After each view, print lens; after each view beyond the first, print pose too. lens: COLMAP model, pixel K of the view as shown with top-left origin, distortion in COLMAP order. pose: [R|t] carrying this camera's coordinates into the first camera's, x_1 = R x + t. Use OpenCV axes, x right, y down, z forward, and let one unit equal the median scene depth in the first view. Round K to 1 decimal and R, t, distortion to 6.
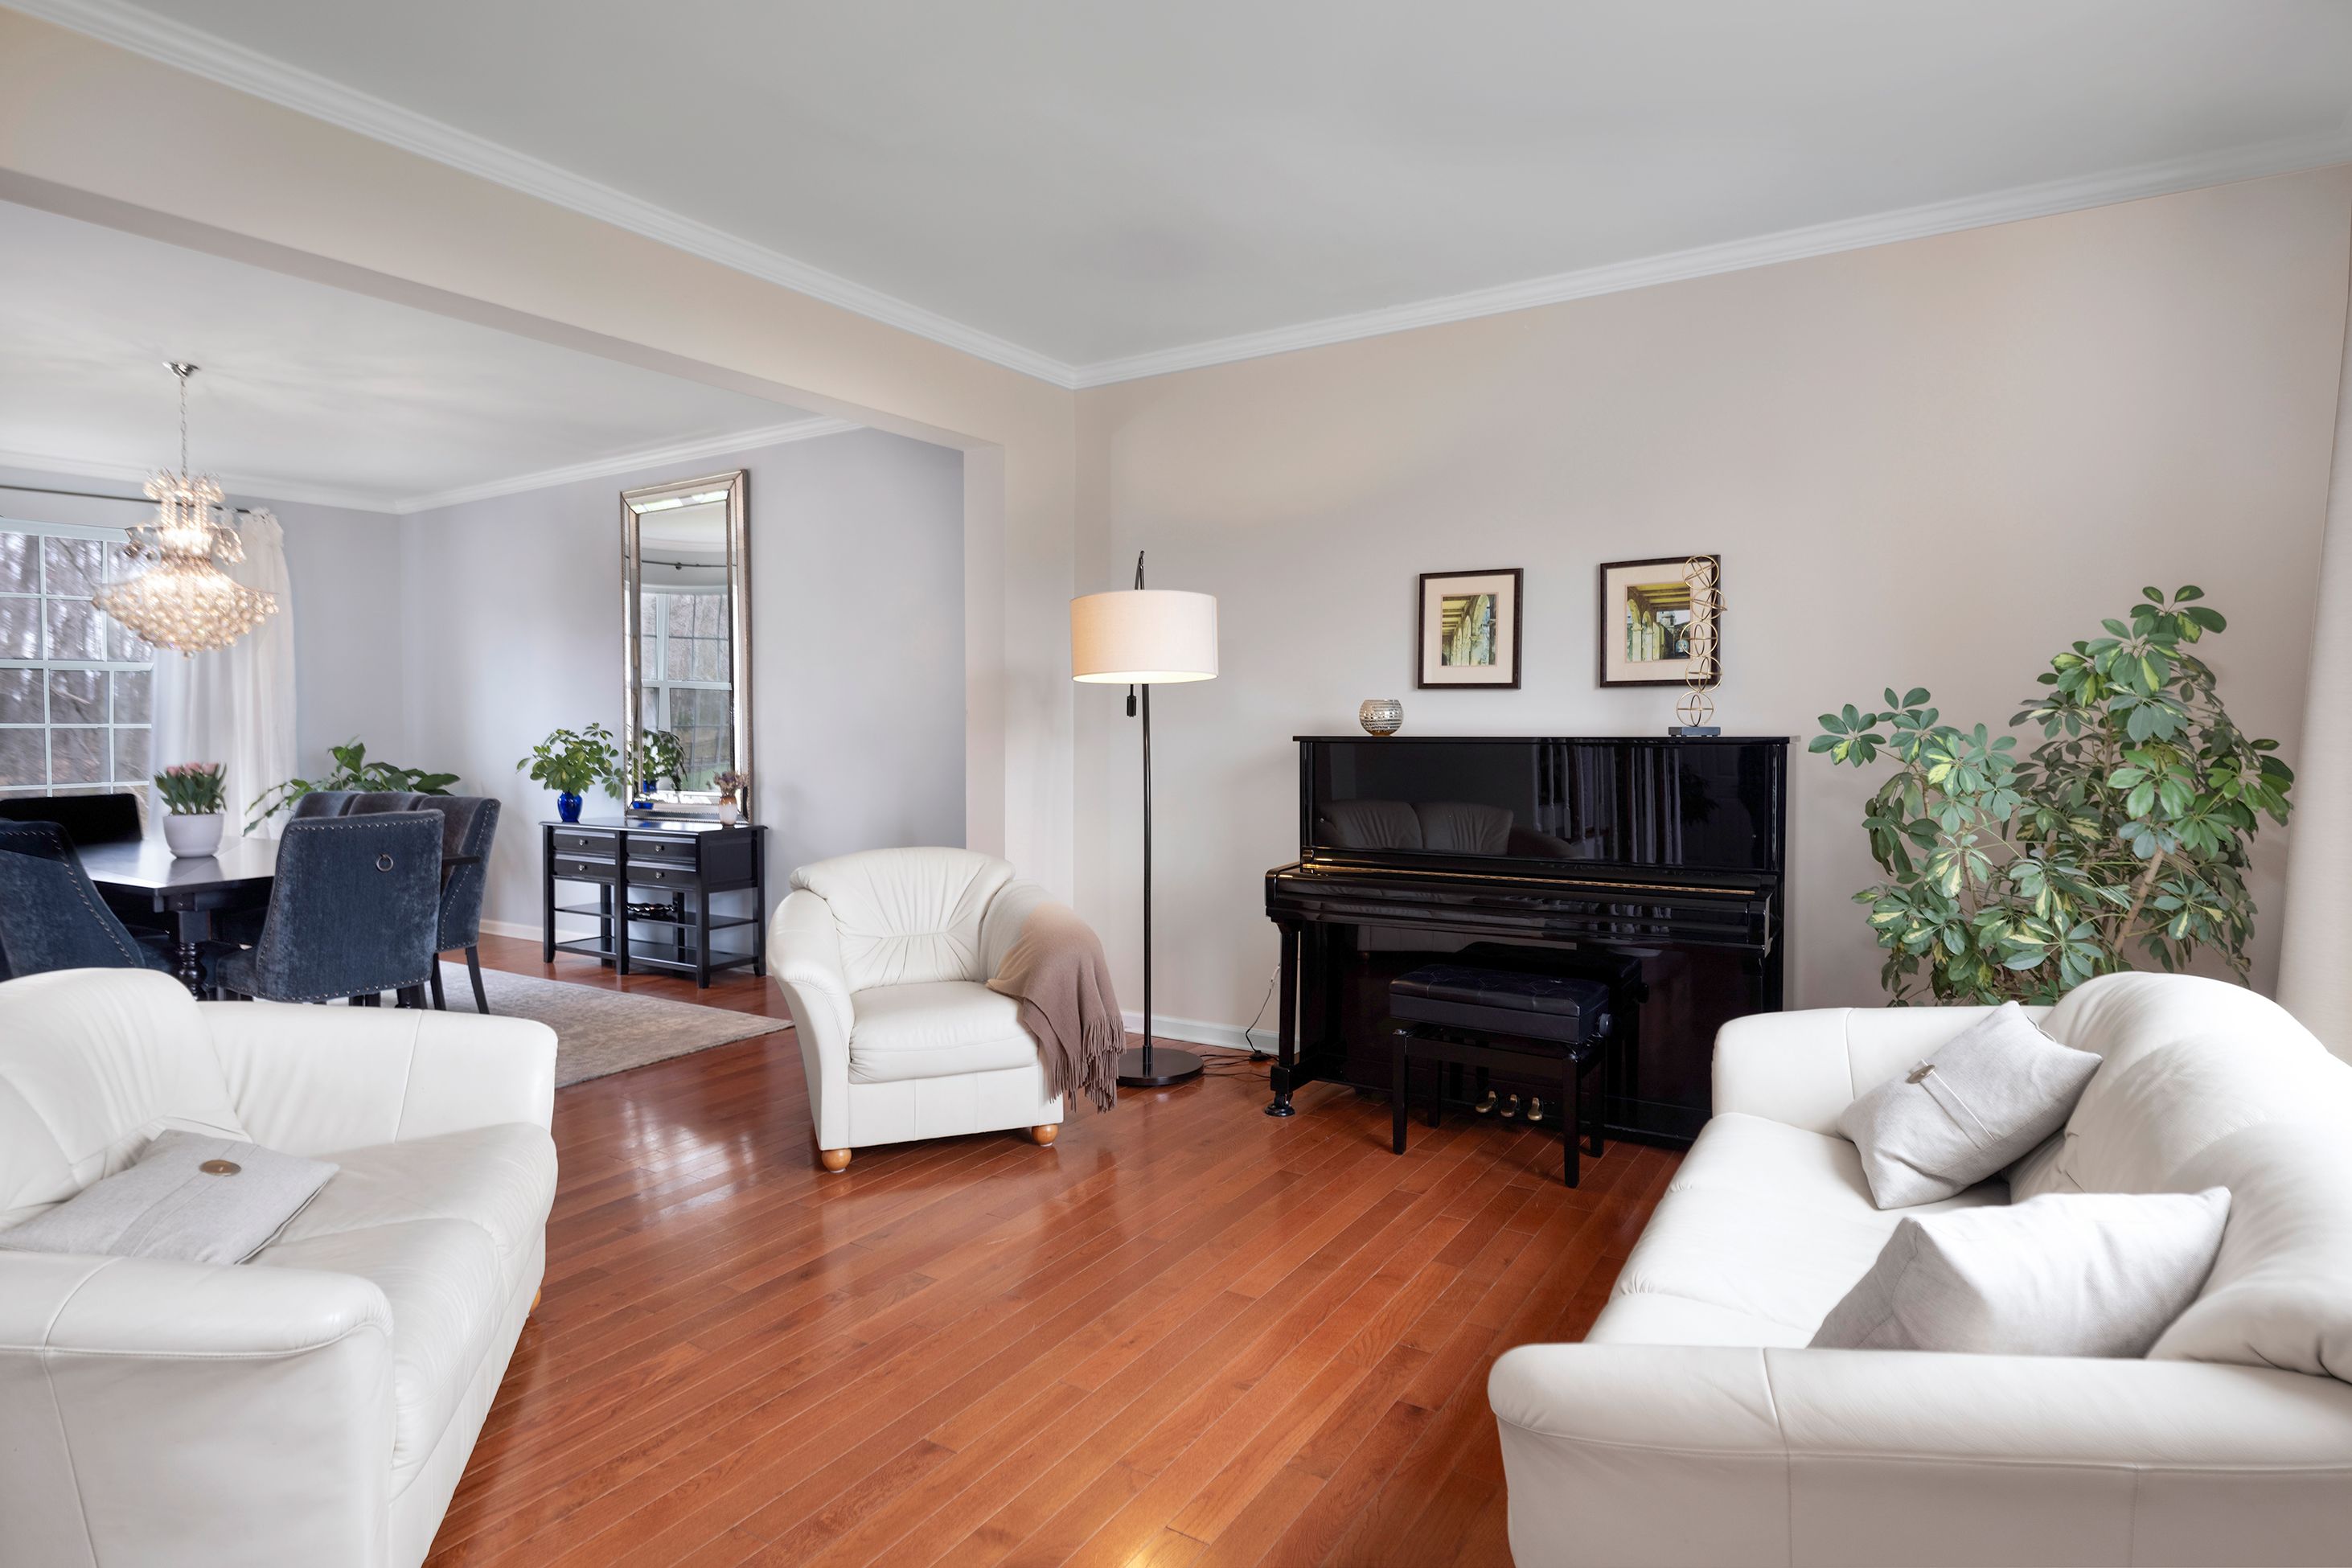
lens RADIAL K [[1285.5, 0, 1135.8], [0, 1285.5, 746.5], [0, 0, 1]] dist [-0.011619, -0.000813]
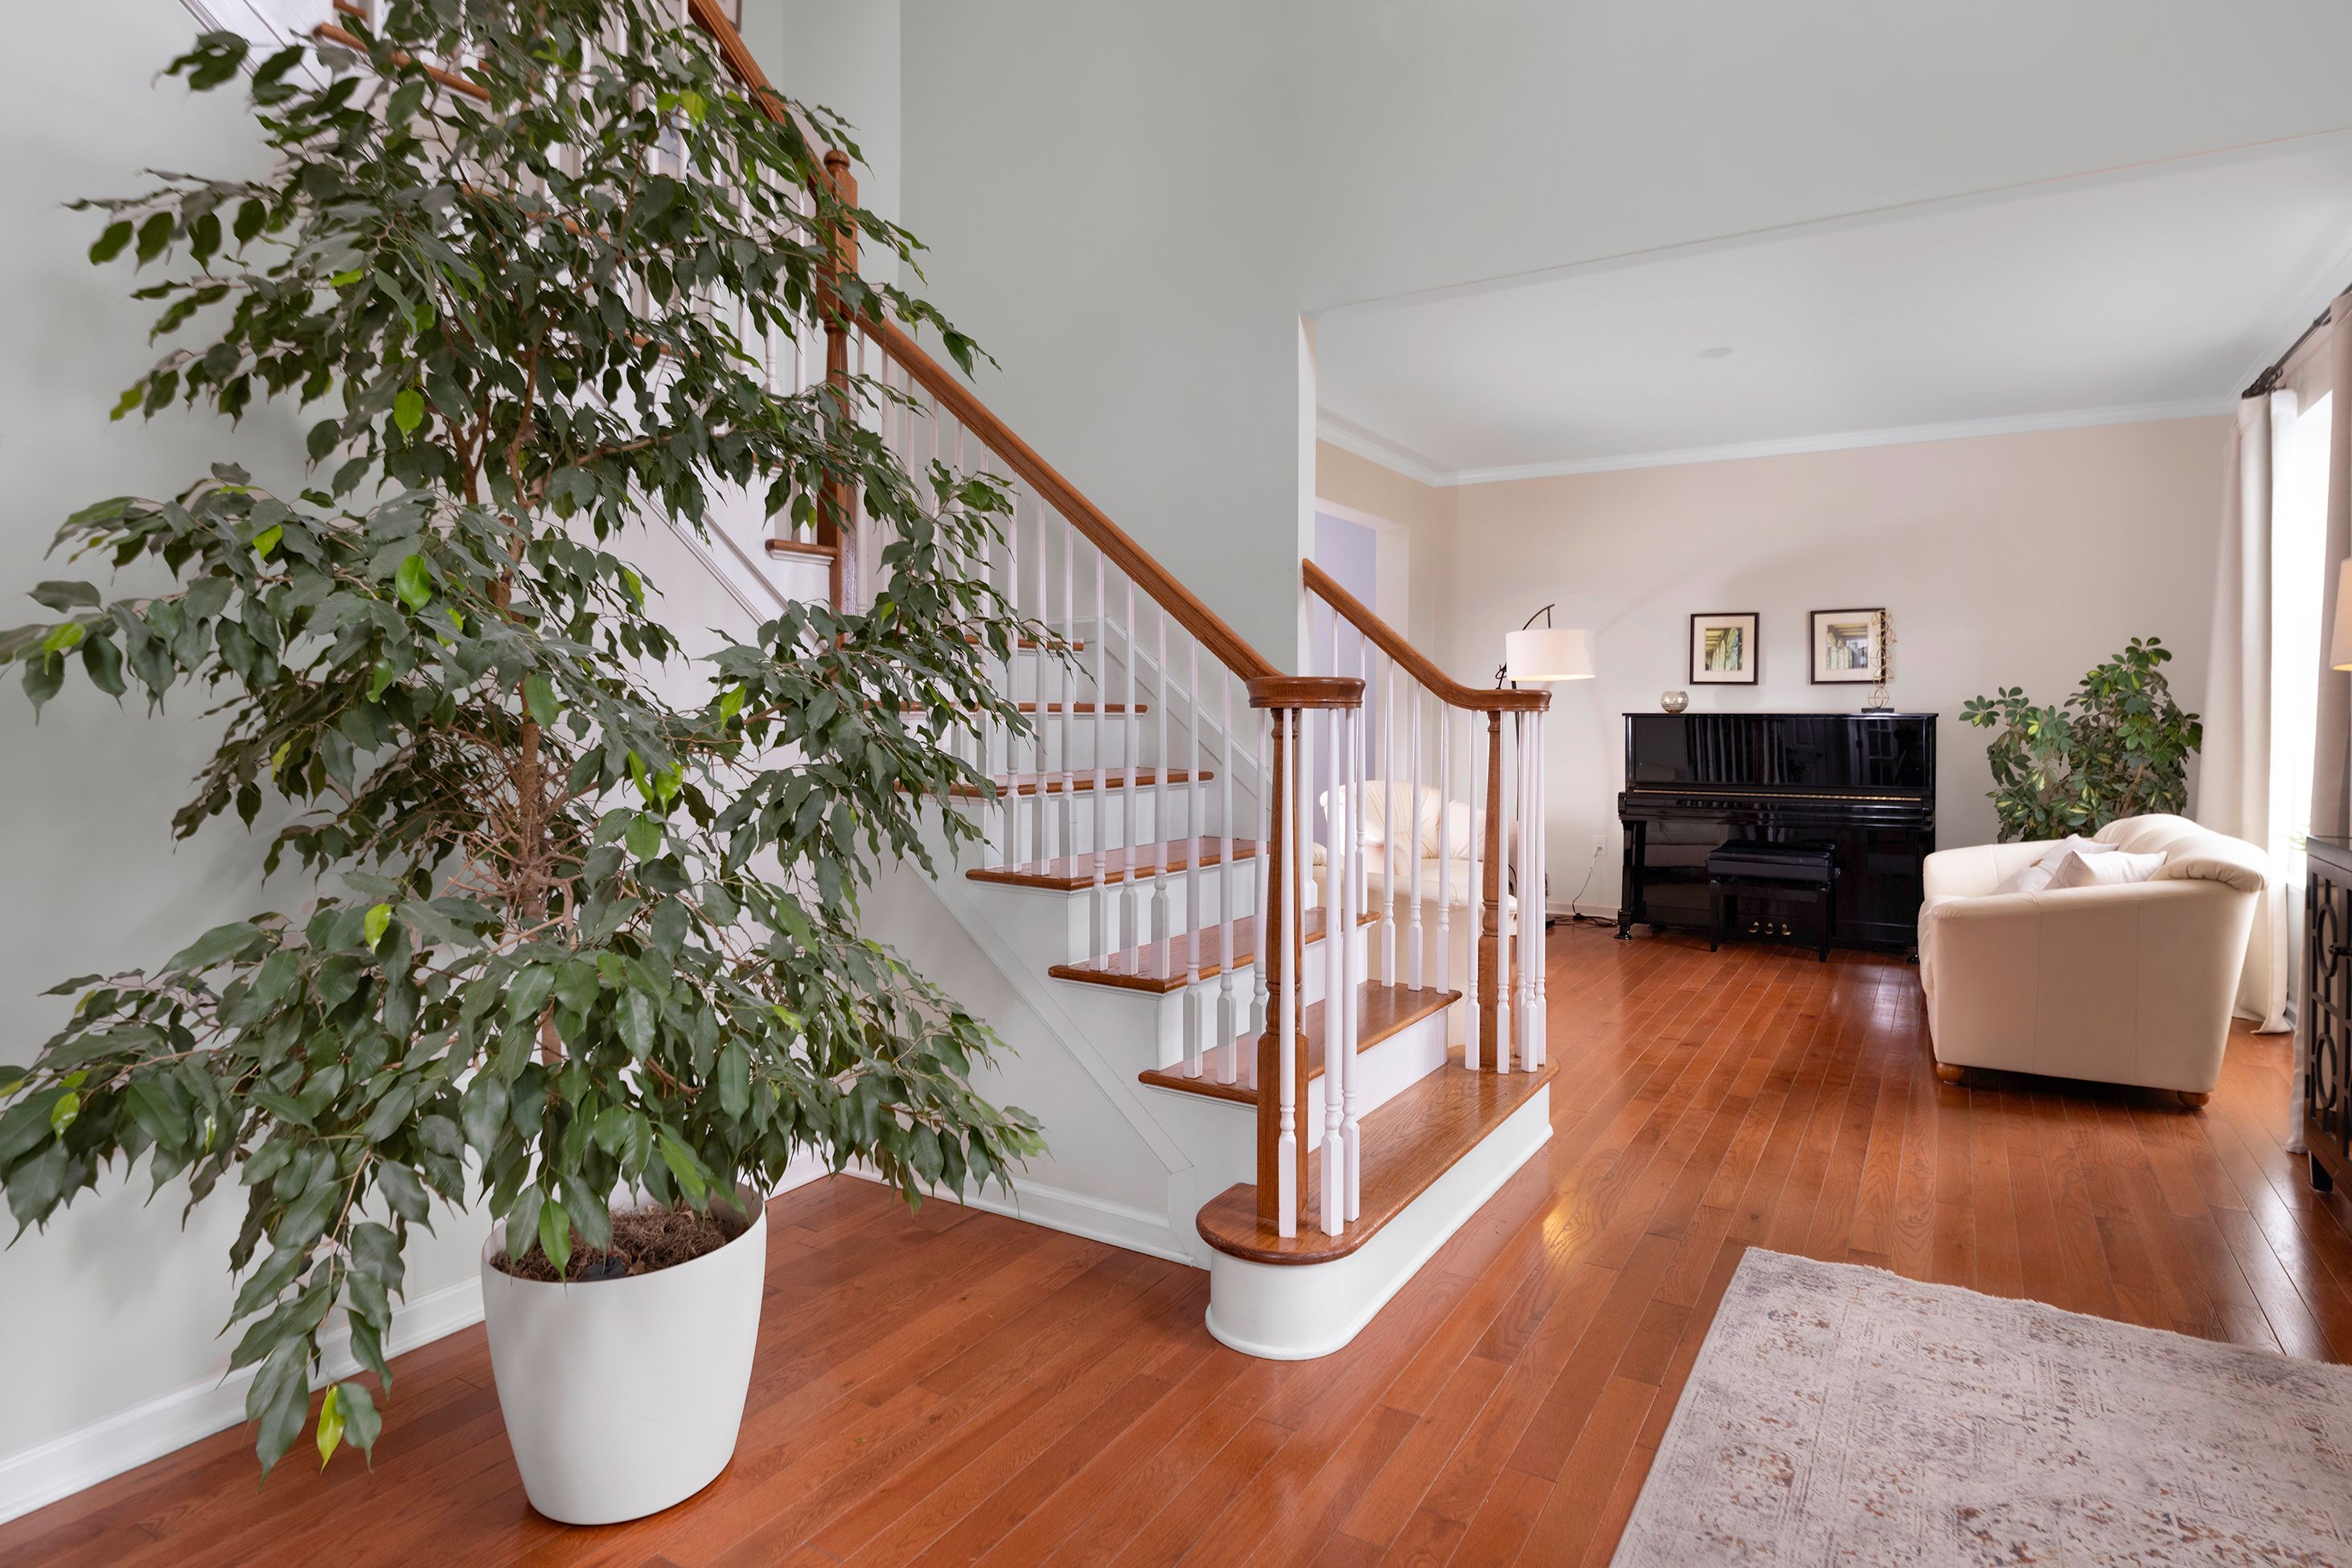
lens RADIAL K [[1285.5, 0, 1156.5], [0, 1285.5, 710.1], [0, 0, 1]] dist [-0.011619, -0.000813]
pose [[0.999759, 0.002381, 0.021840, -0.720710], [-0.001997, 0.999843, -0.017586, 0.025334], [-0.021878, 0.017538, 0.999607, -0.889759]]
